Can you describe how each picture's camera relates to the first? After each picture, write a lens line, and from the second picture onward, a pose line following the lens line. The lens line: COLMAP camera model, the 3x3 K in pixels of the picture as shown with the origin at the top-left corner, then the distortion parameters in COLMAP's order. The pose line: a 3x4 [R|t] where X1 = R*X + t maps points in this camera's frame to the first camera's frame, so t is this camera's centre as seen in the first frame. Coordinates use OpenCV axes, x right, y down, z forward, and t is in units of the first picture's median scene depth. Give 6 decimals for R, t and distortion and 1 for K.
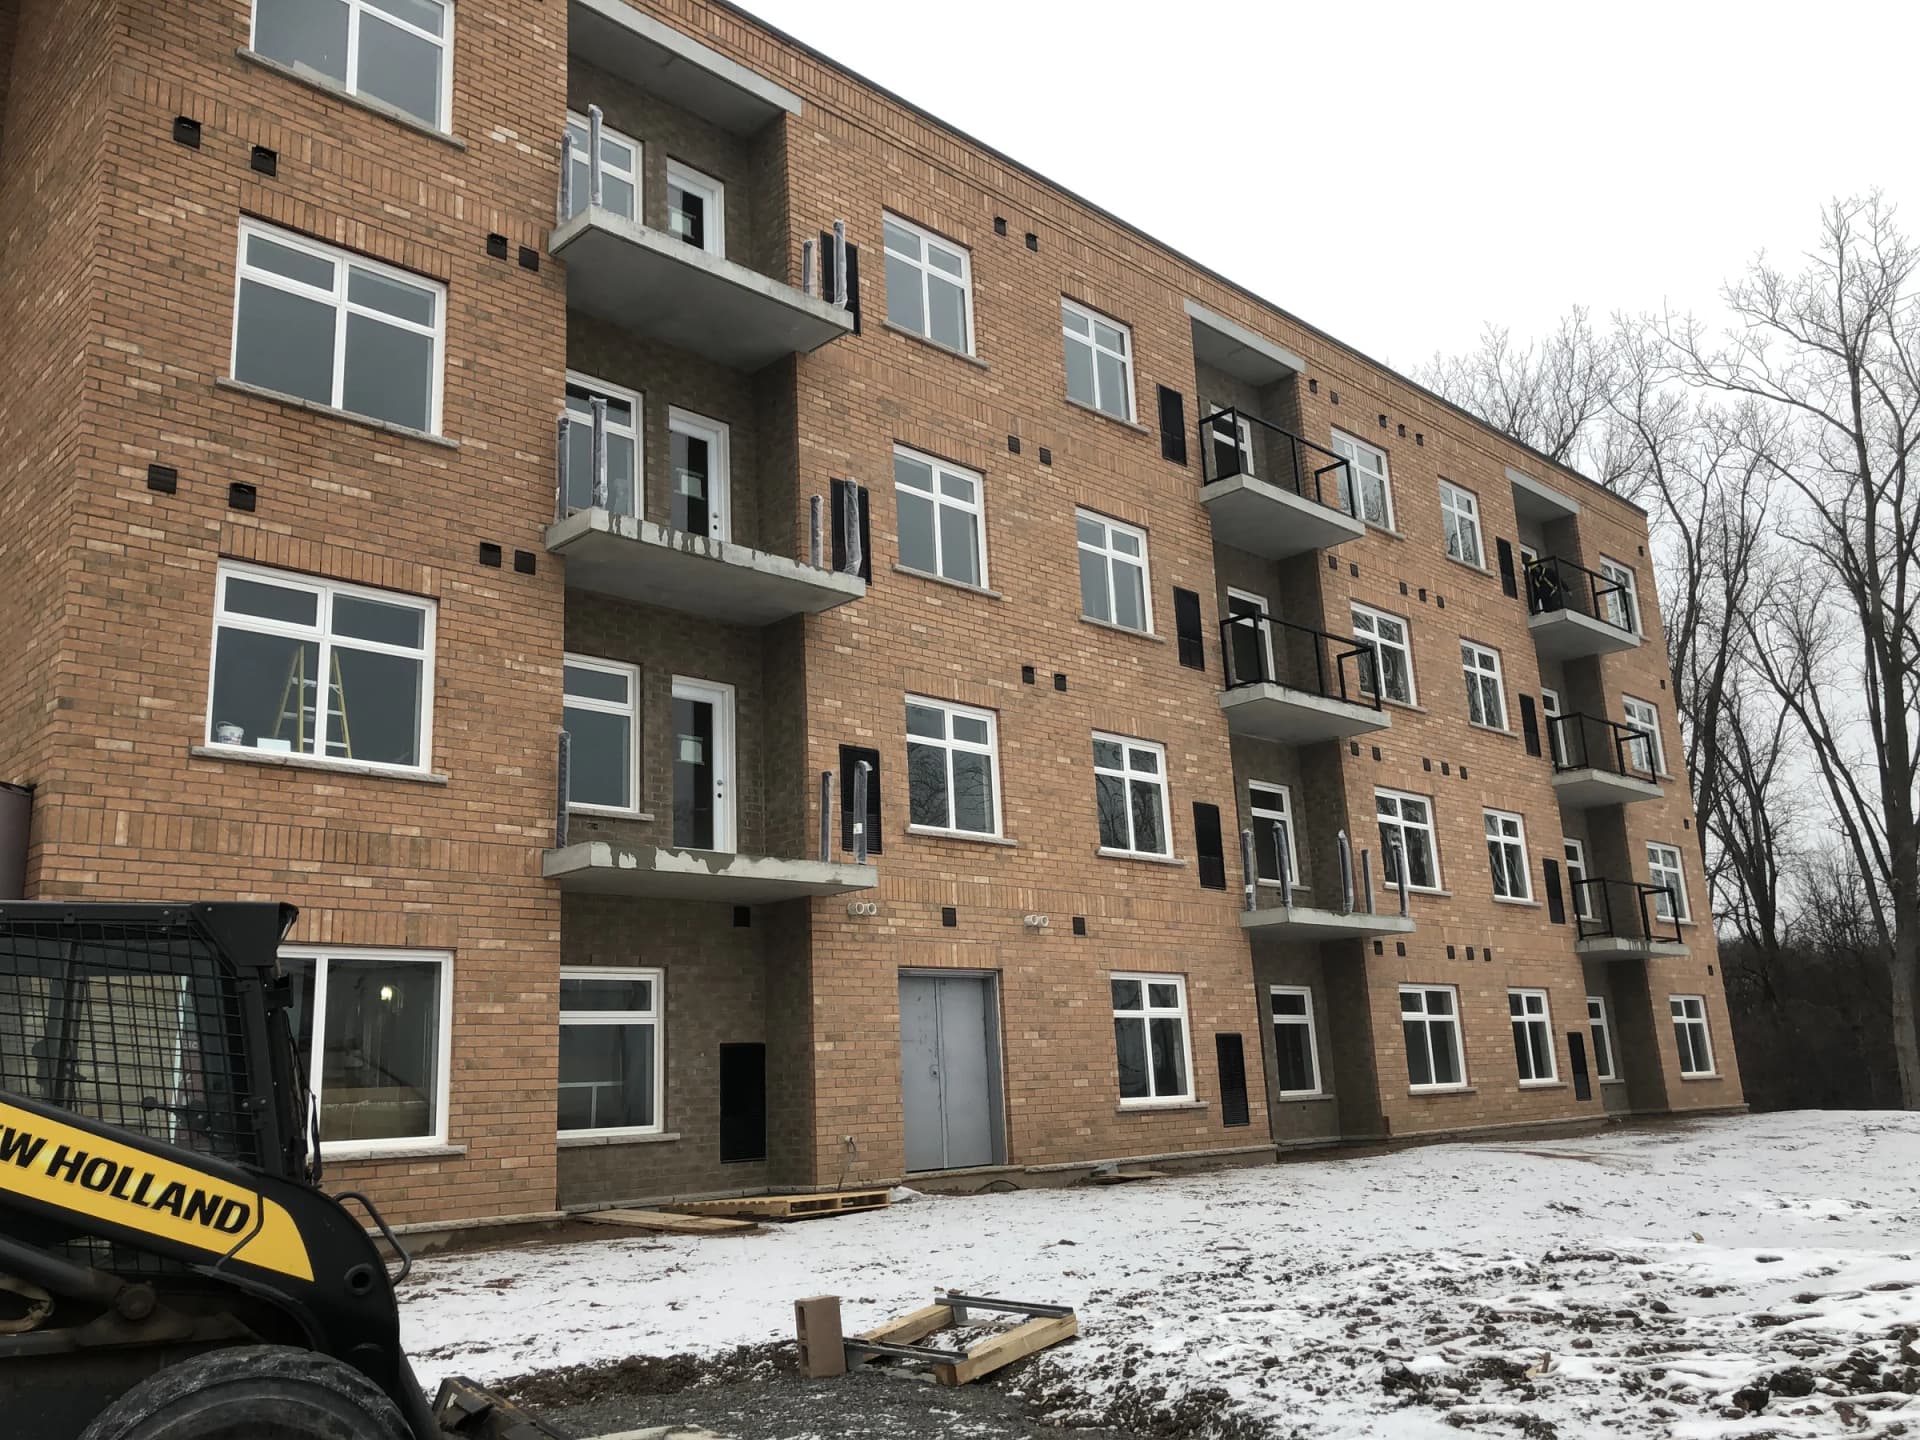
lens RADIAL K [[1587.3, 0, 963.2], [0, 1587.3, 708.2], [0, 0, 1]] dist [0.034532, -0.025992]
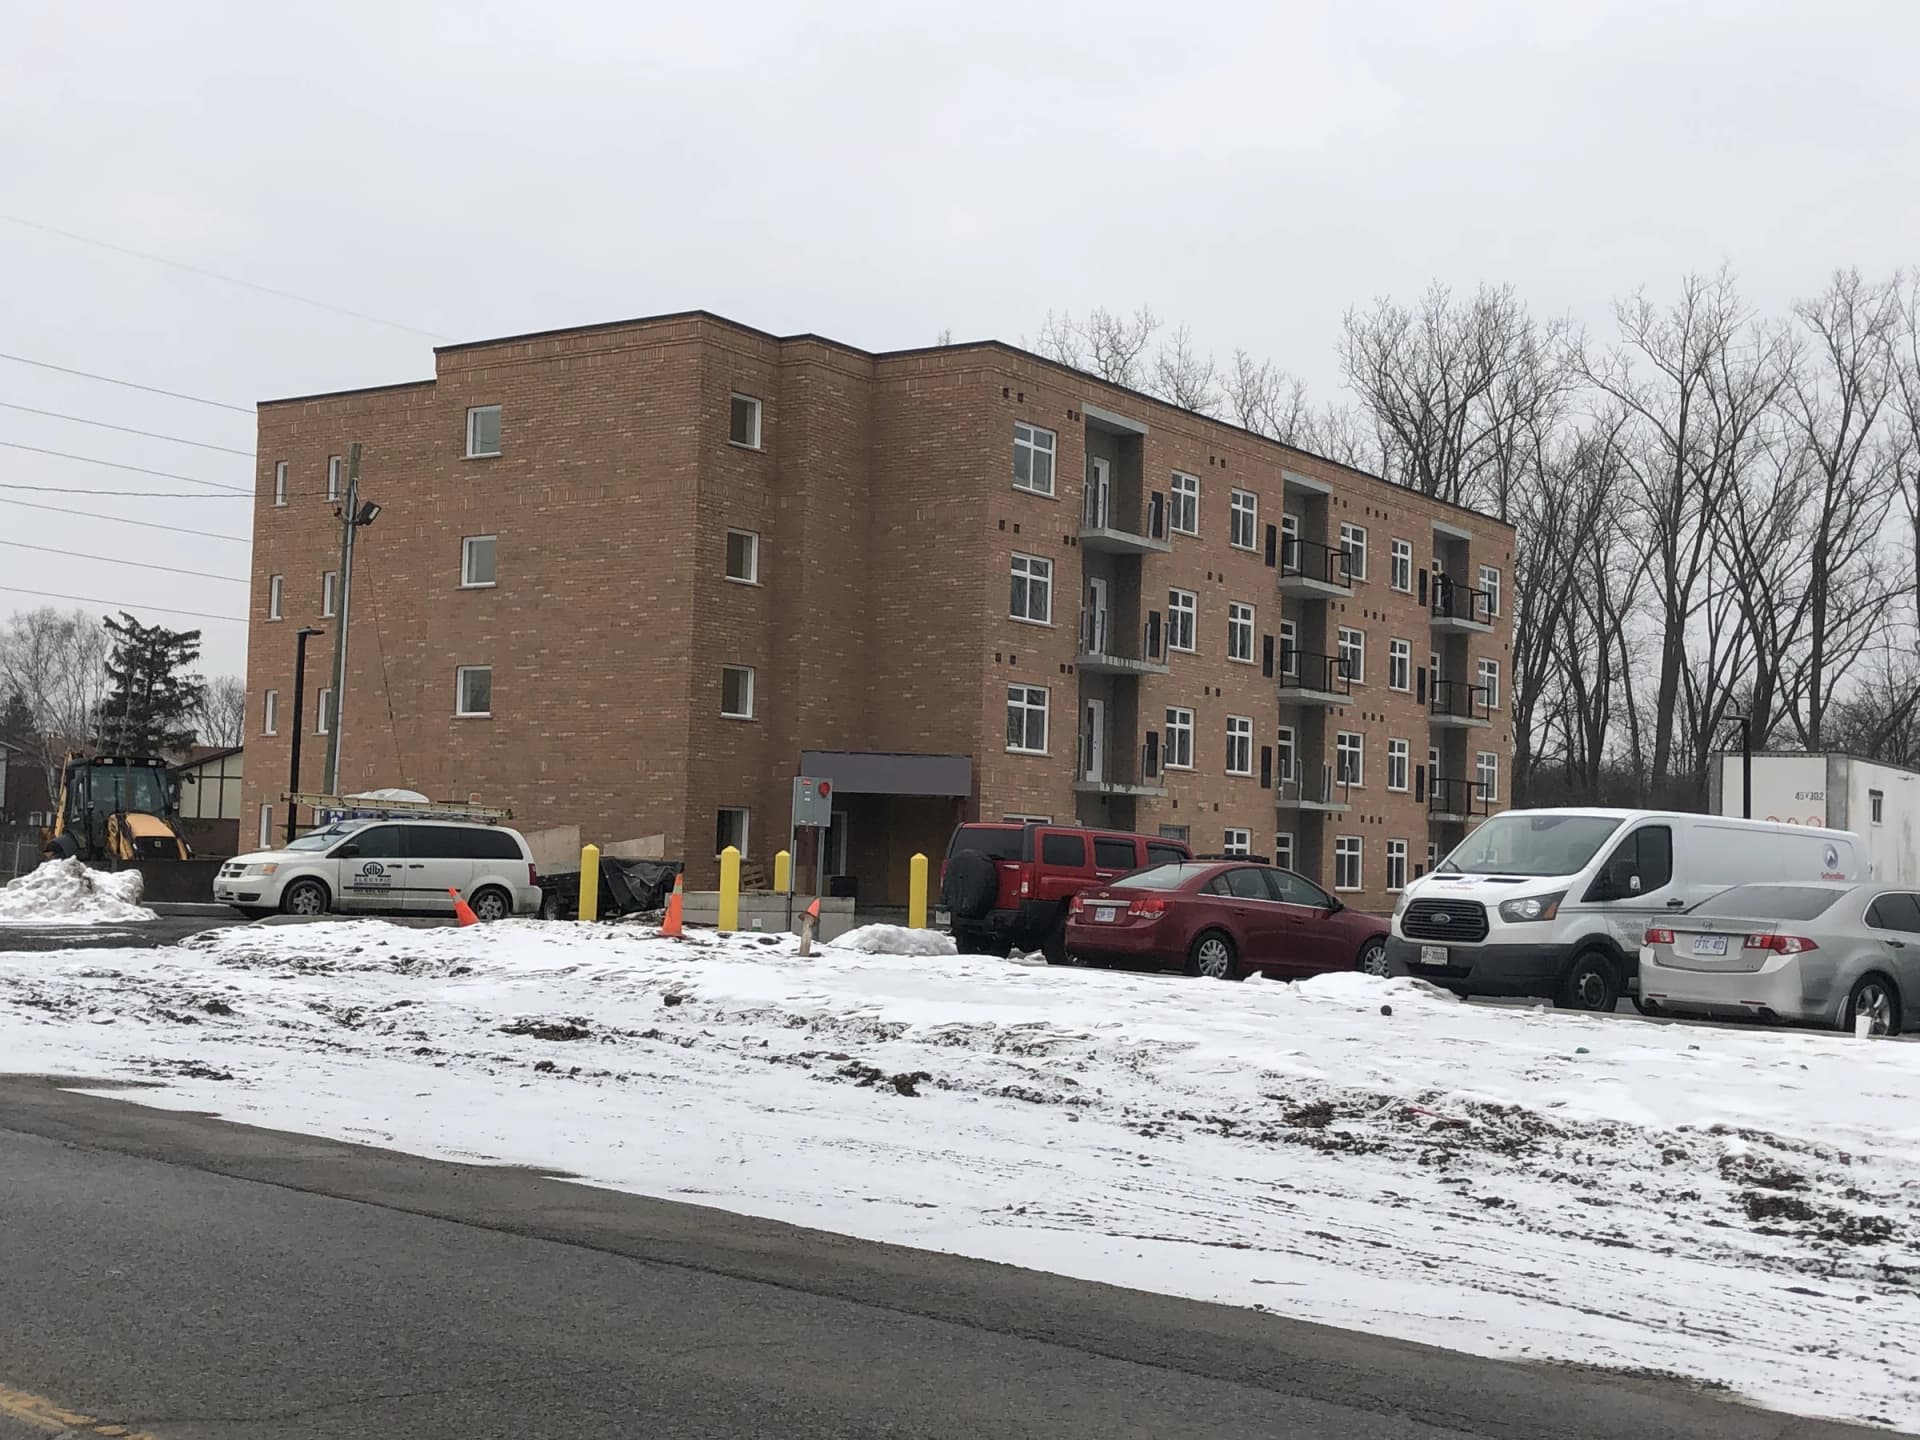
lens RADIAL K [[2077.9, 0, 964.3], [0, 2077.9, 685.2], [0, 0, 1]] dist [0.083284, -0.029483]
pose [[0.983867, 0.098391, 0.149415, -0.577375], [-0.121220, 0.980873, 0.152294, -0.341952], [-0.131572, -0.167949, 0.976976, -1.403745]]
